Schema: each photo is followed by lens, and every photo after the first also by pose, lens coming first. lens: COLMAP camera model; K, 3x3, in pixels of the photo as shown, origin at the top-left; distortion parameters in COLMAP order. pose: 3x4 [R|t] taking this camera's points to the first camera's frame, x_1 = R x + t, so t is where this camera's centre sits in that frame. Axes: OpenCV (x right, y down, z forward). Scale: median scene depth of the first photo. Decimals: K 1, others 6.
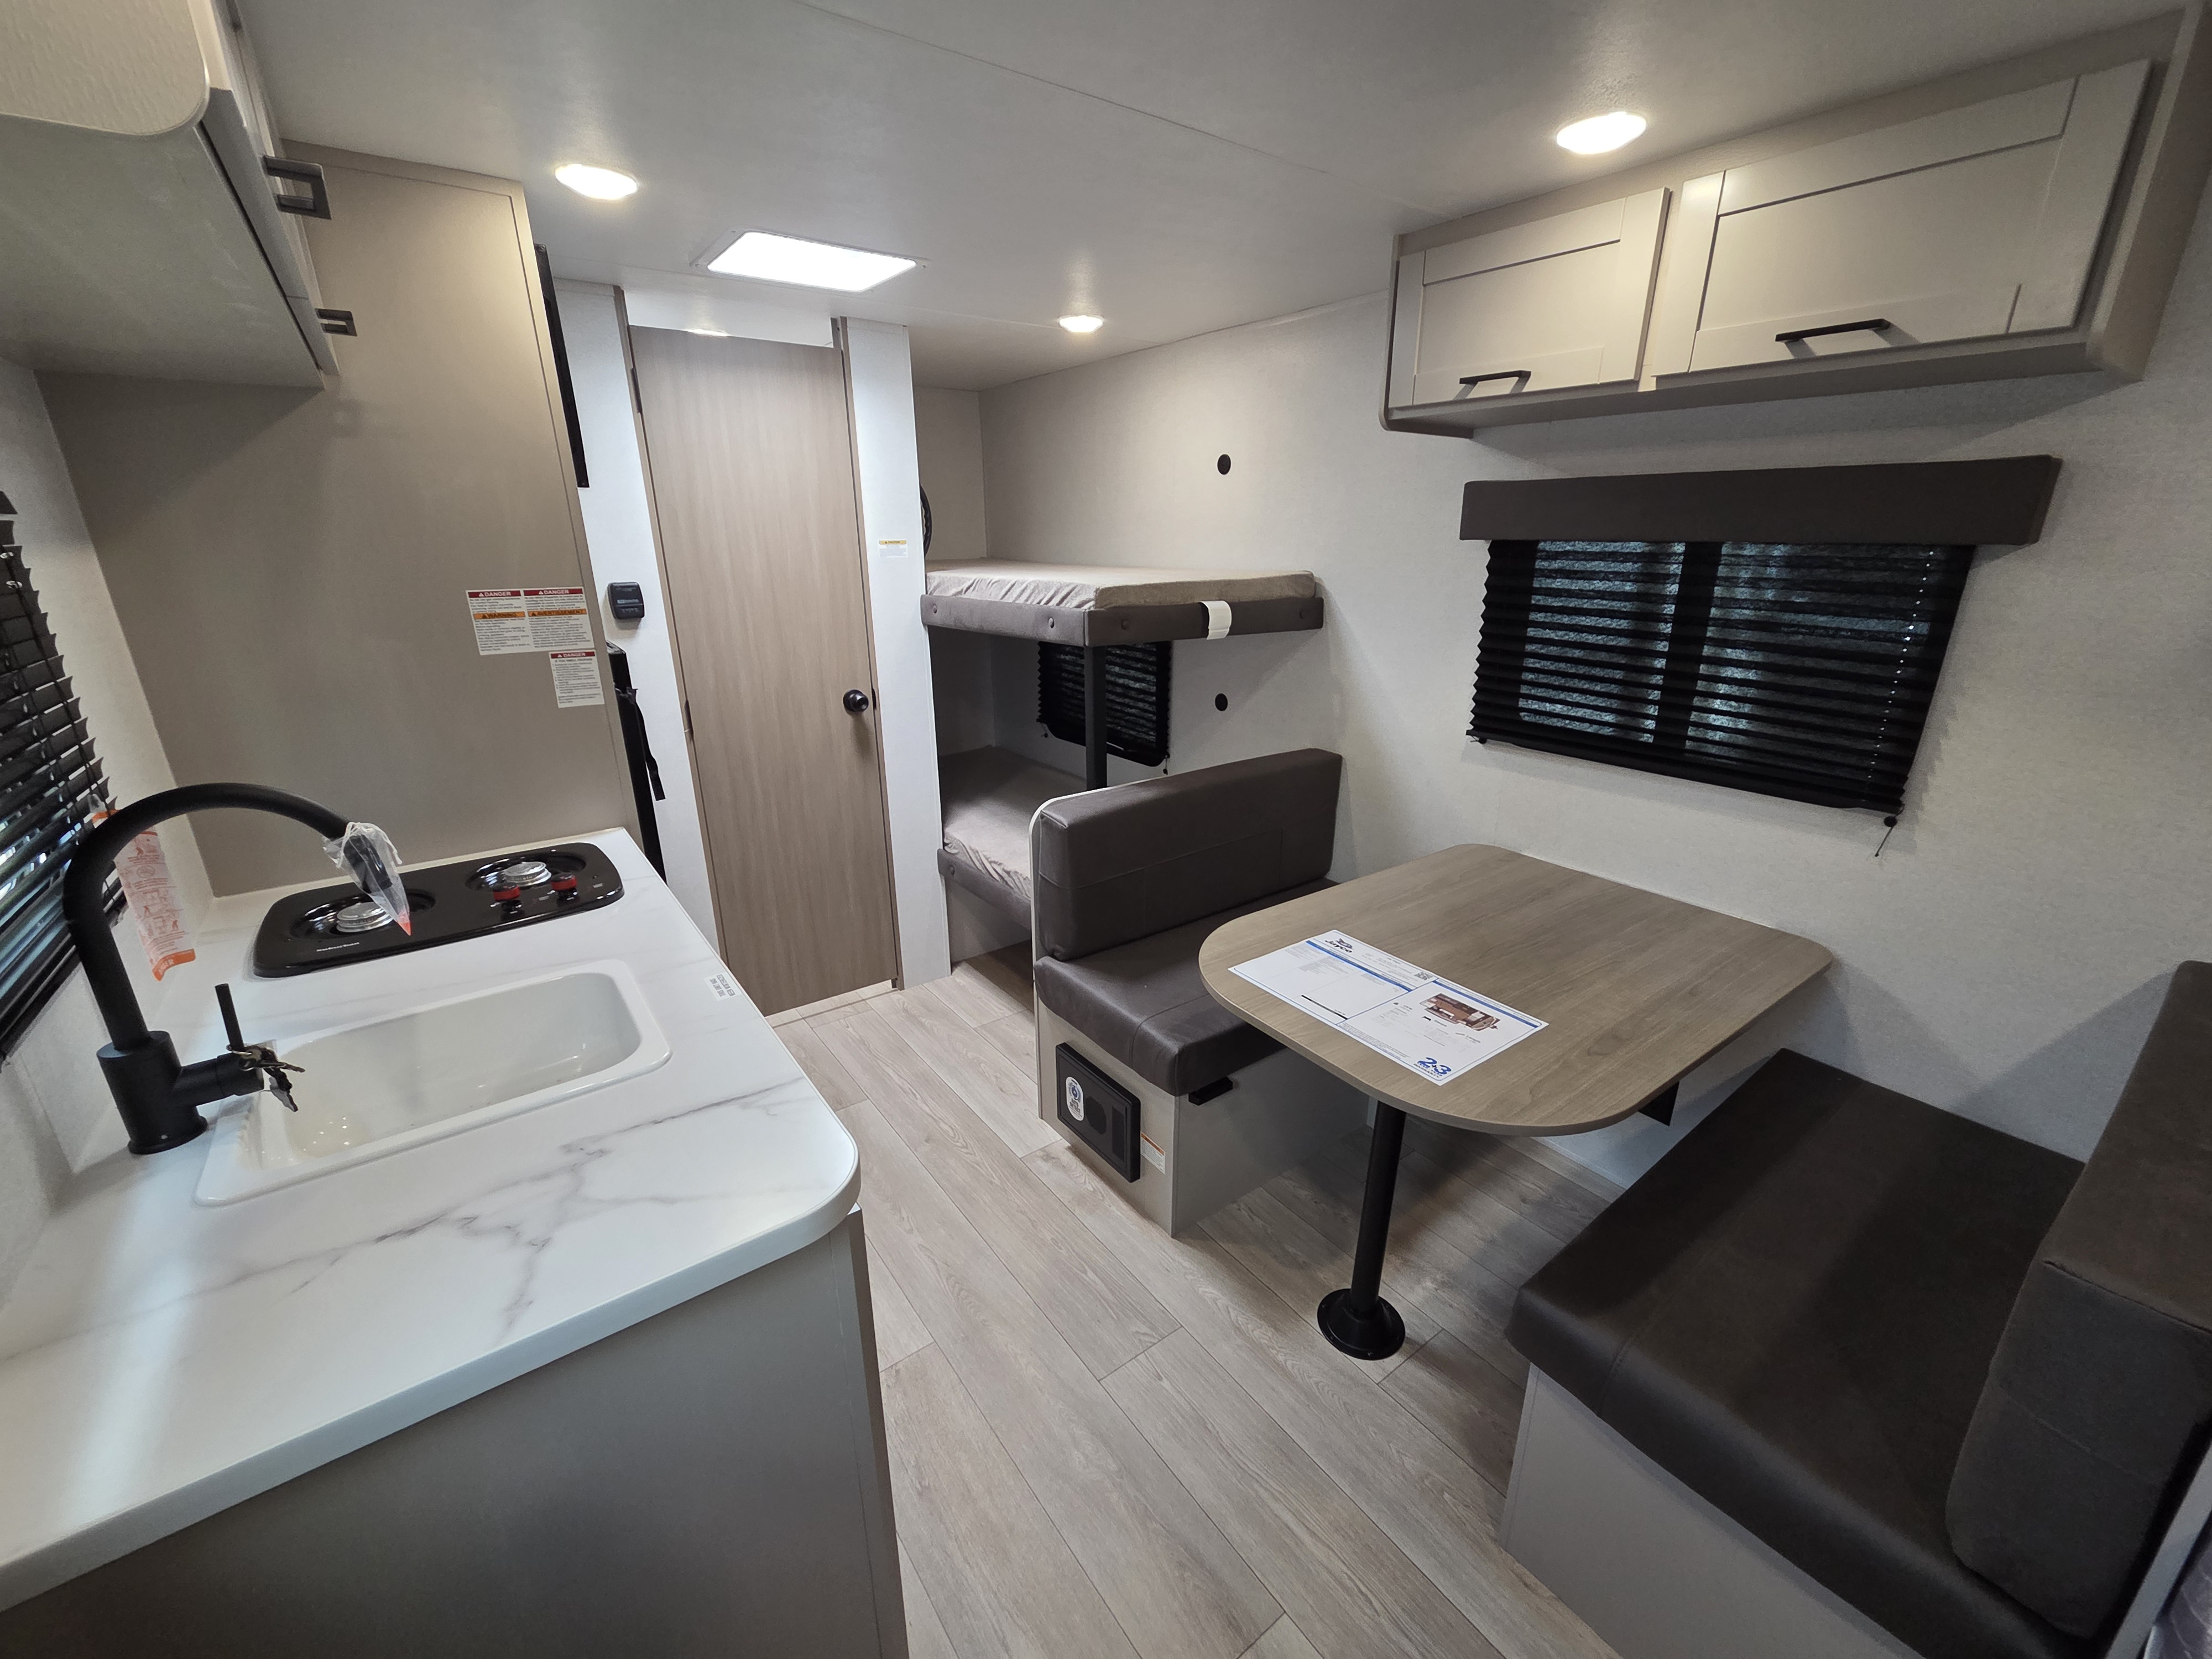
lens RADIAL K [[910.0, 0, 1106.0], [0, 910.0, 829.5], [0, 0, 1]] dist [-0.000480, 0.000018]
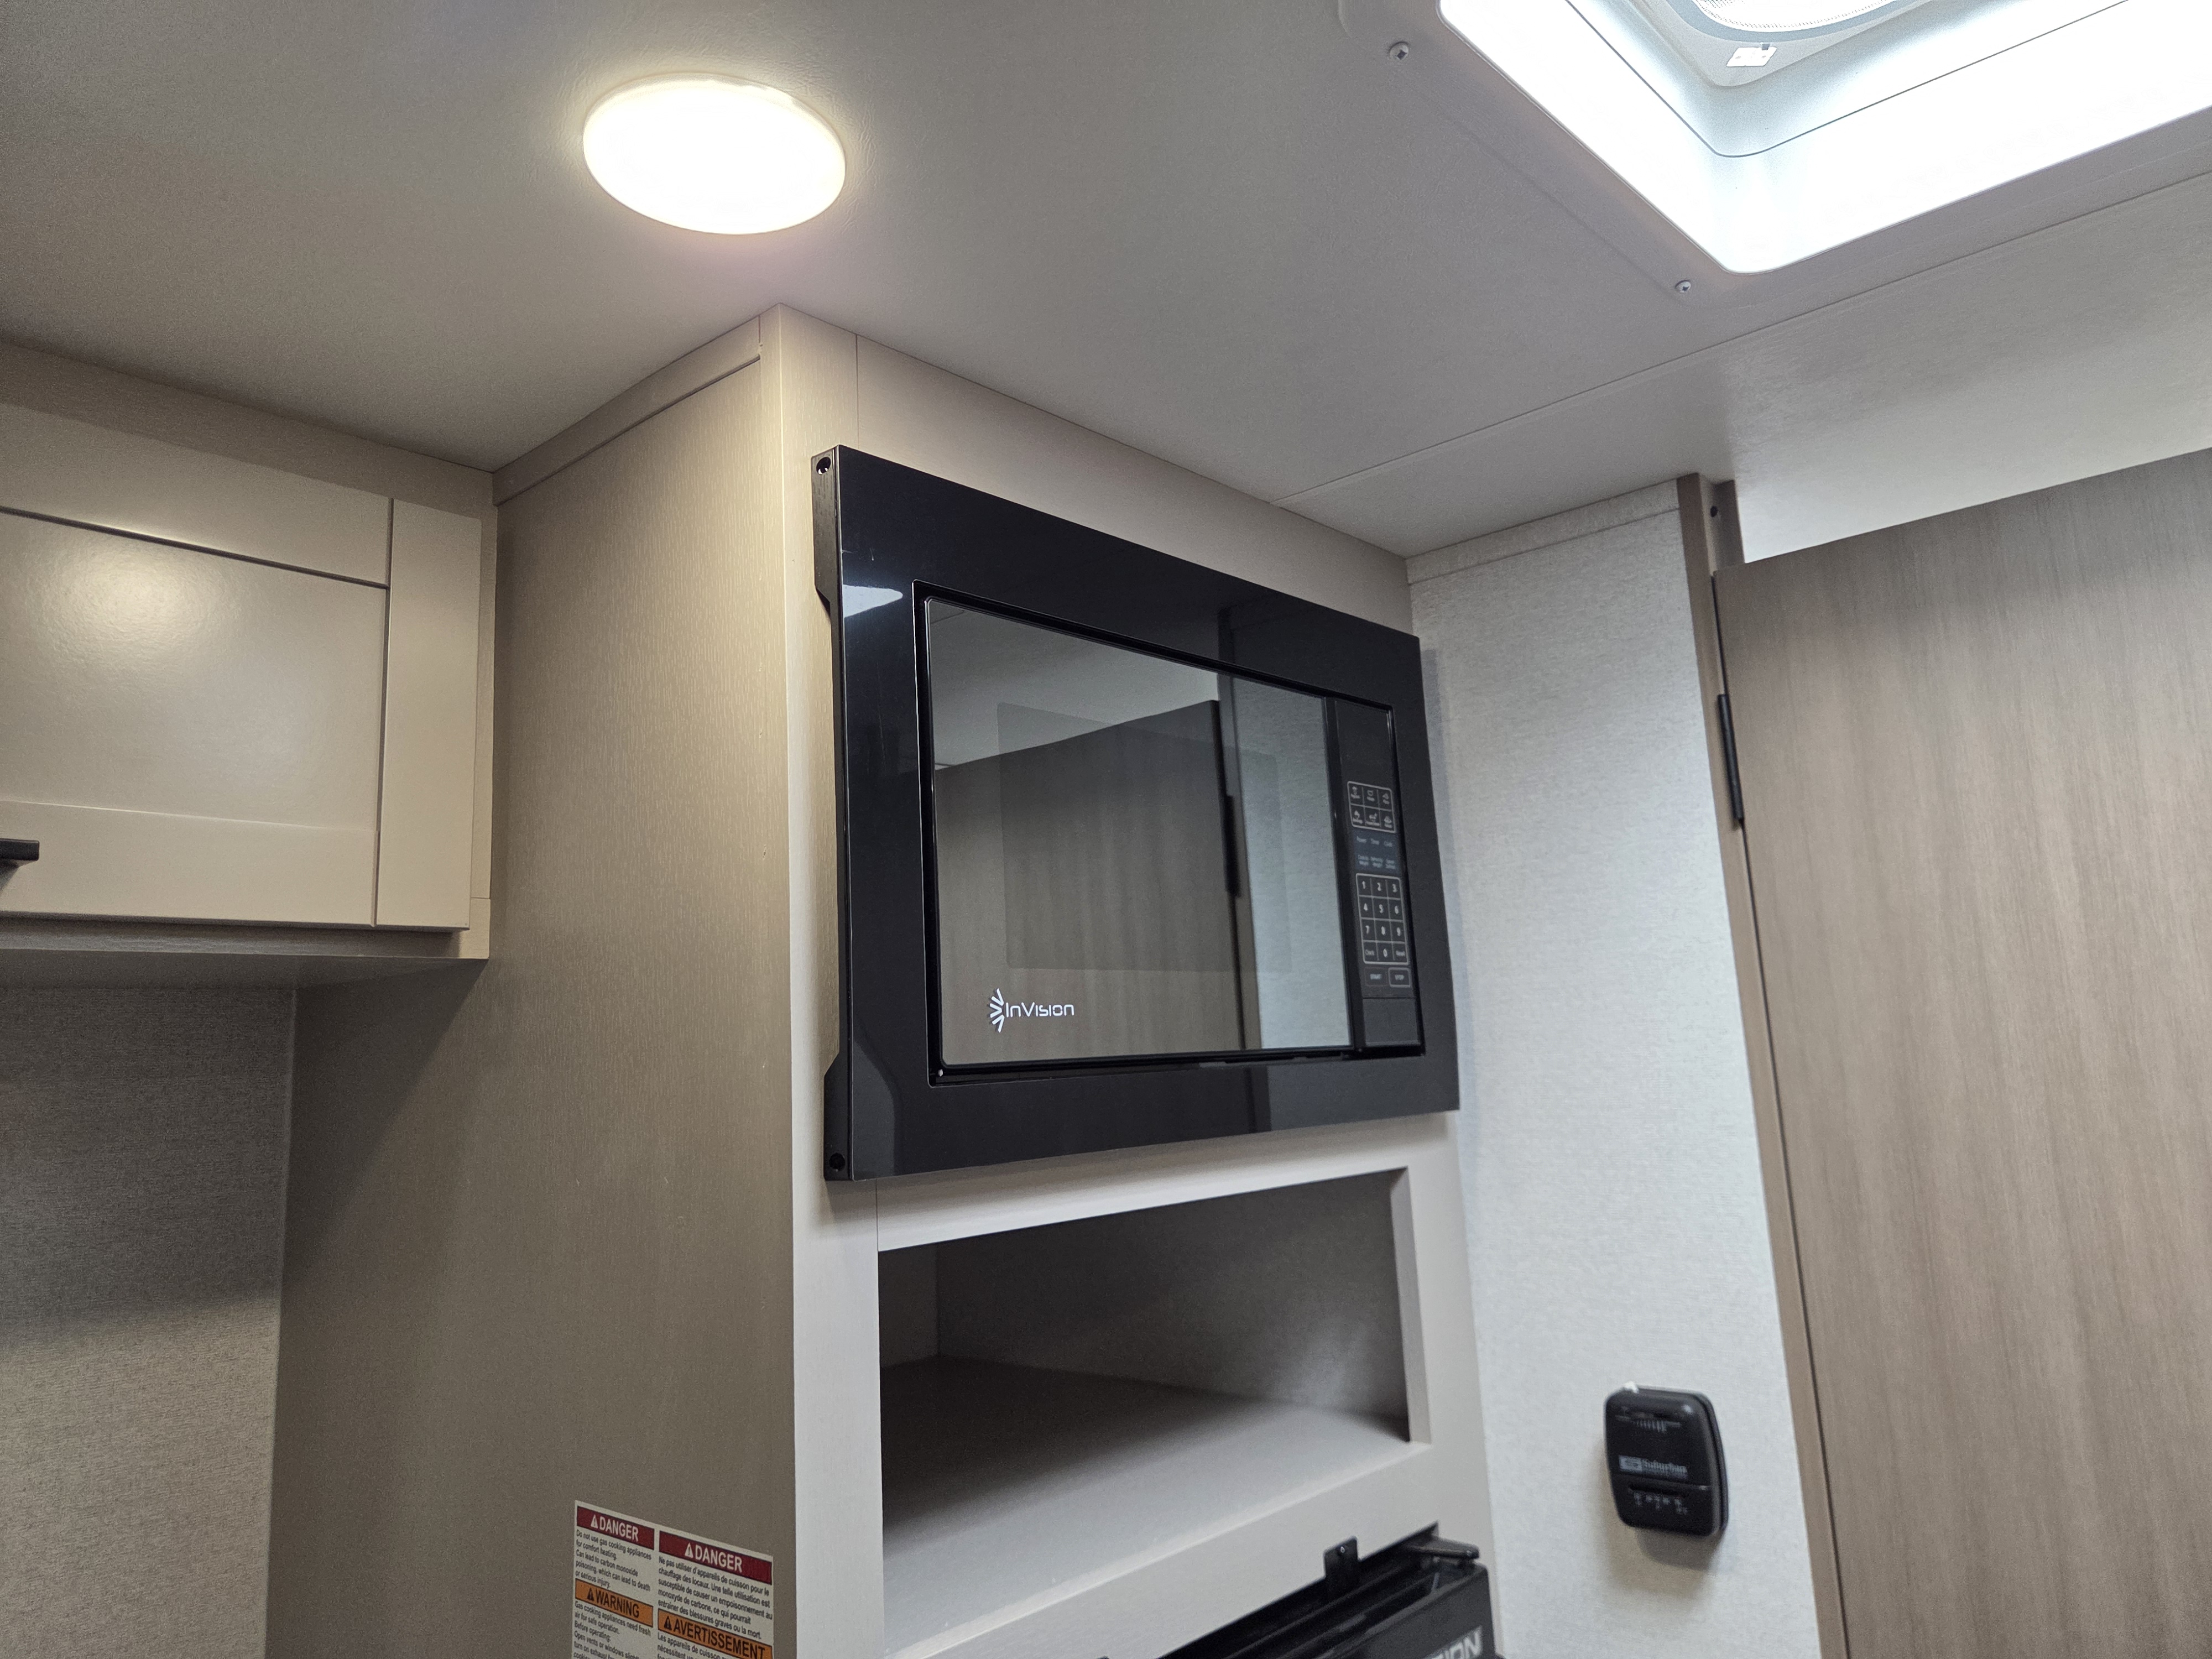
lens RADIAL K [[1501.7, 0, 1092.3], [0, 1501.7, 802.2], [0, 0, 1]] dist [0.068239, -0.061860]
pose [[0.206372, -0.173670, -0.962938, -0.102912], [-0.262180, 0.938322, -0.225420, -0.399632], [0.942694, 0.298984, 0.148110, 0.970656]]
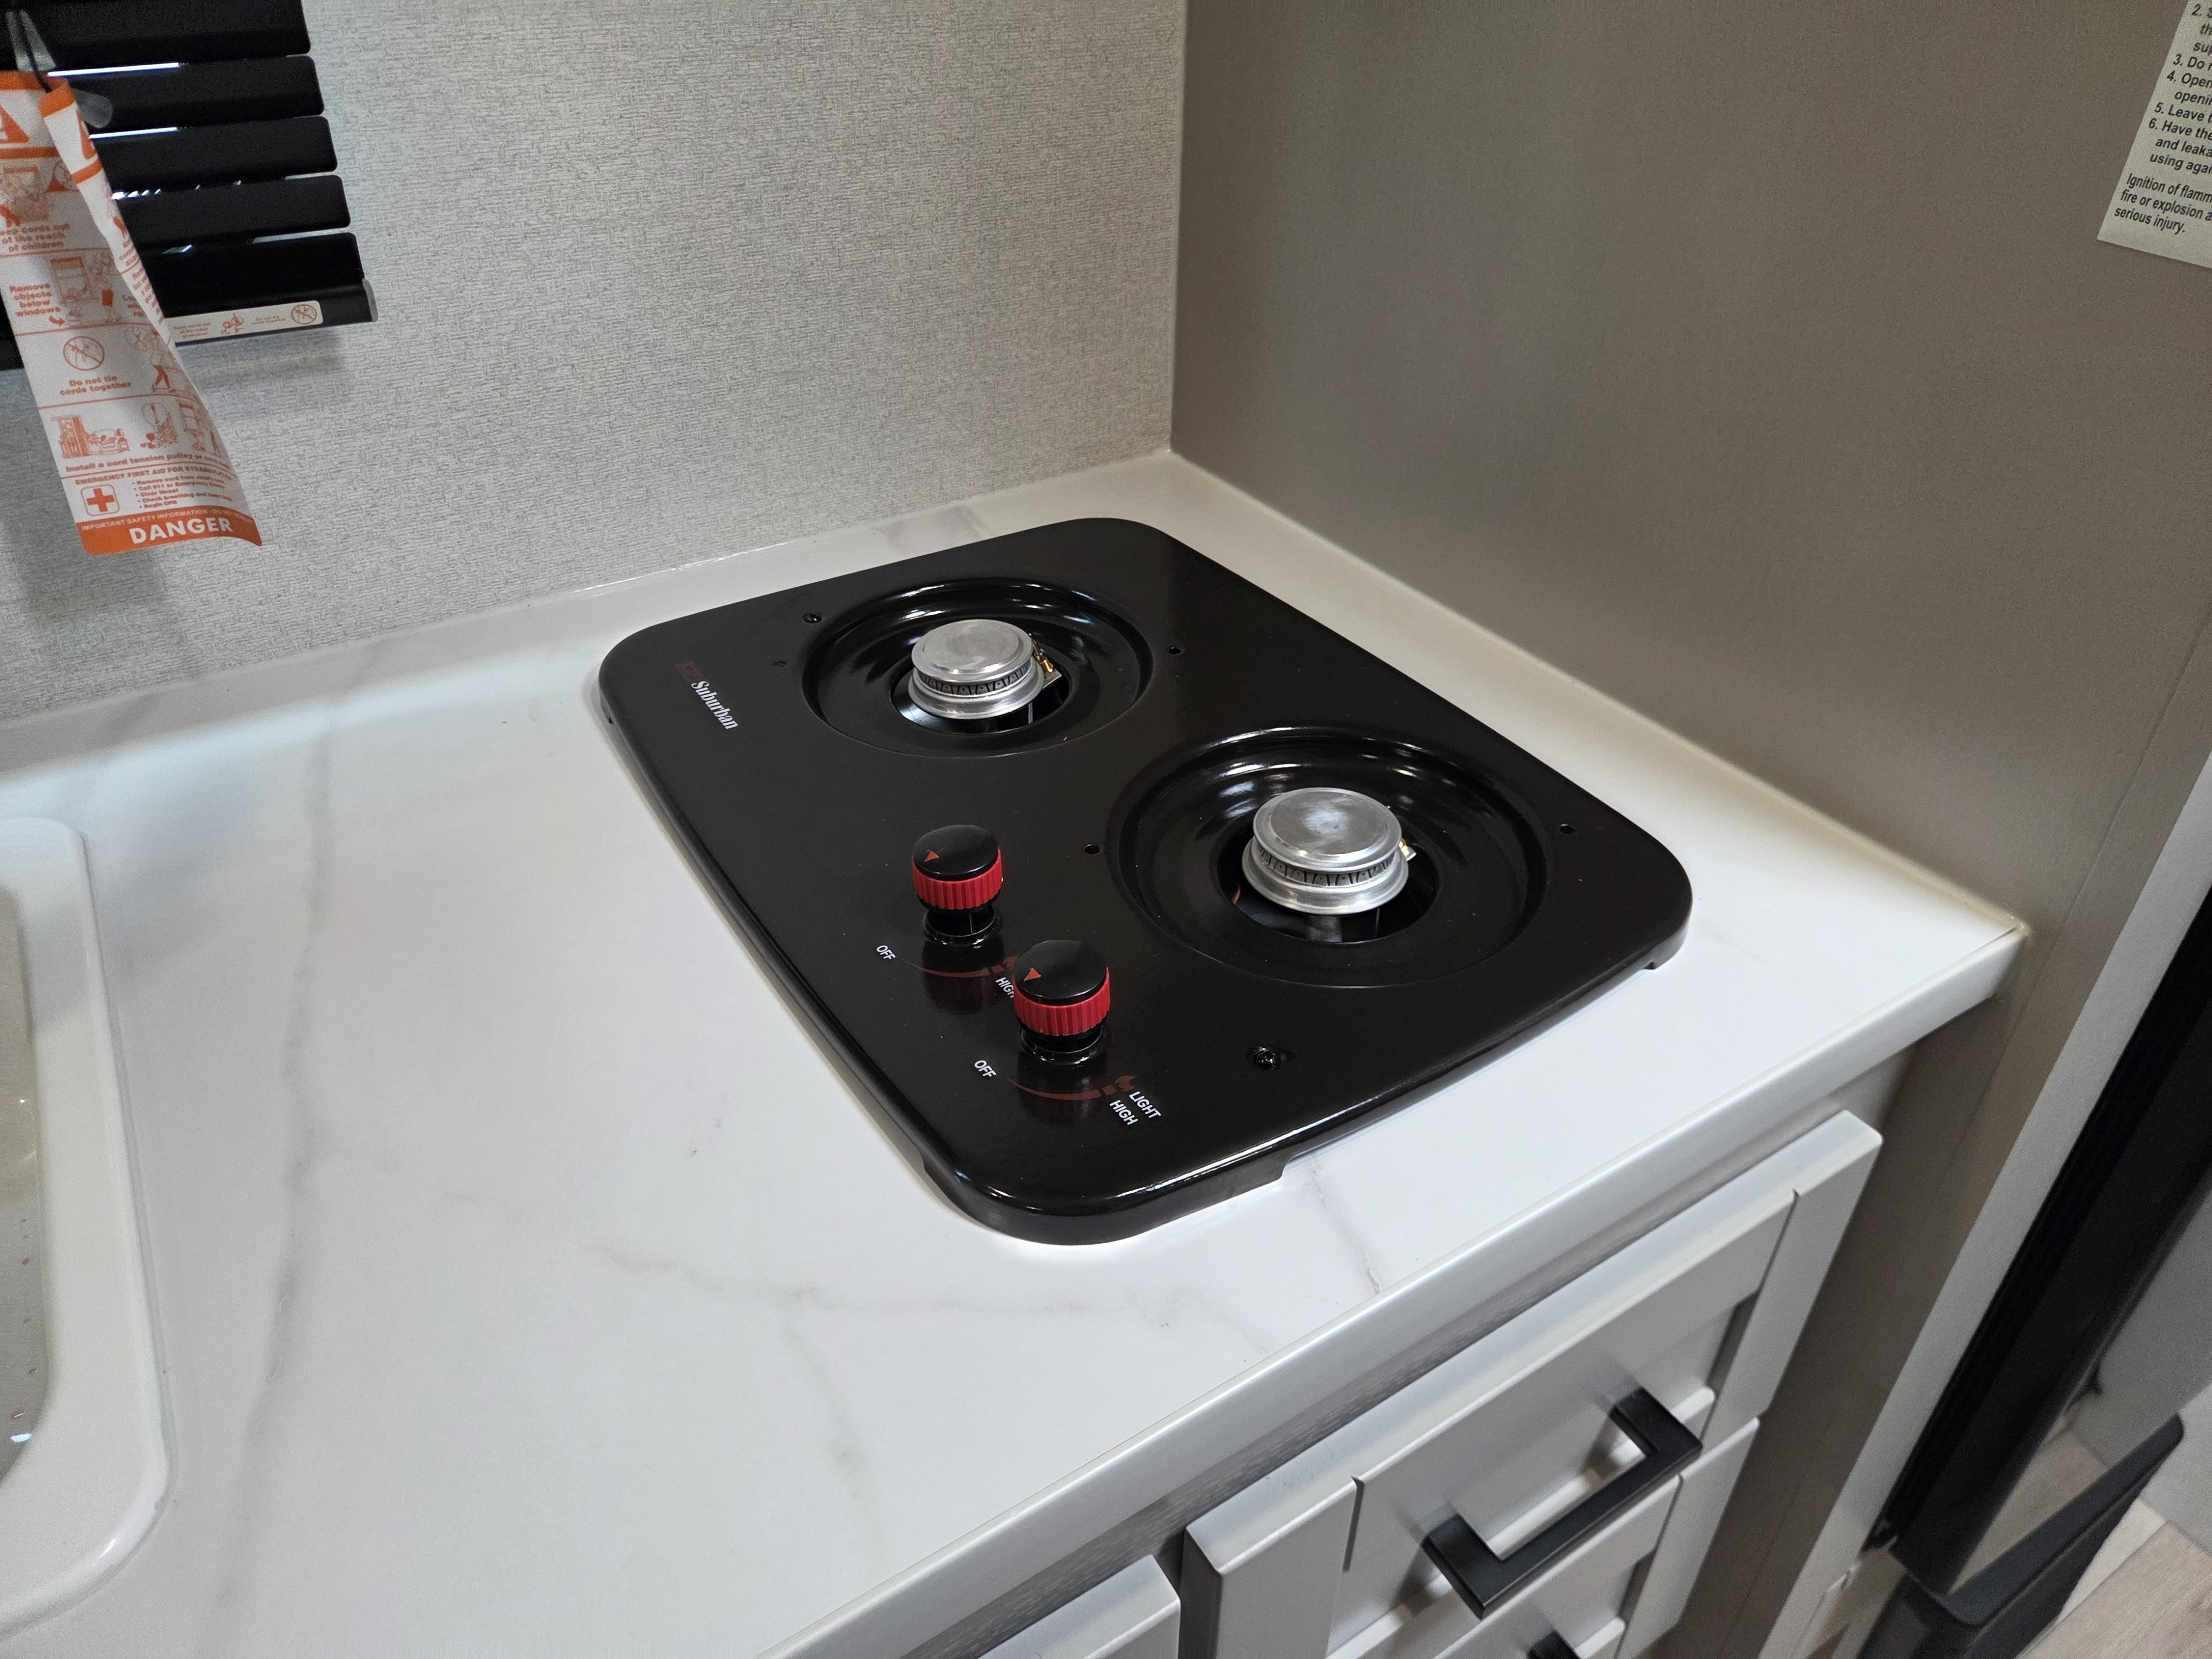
lens RADIAL K [[1487.8, 0, 1106.0], [0, 1487.8, 829.5], [0, 0, 1]] dist [0.049876, -0.051306]
pose [[-0.060505, 0.578391, -0.813513, -0.290901], [-0.322101, 0.760093, 0.564367, -0.153919], [0.944770, 0.296180, 0.140311, 0.832389]]
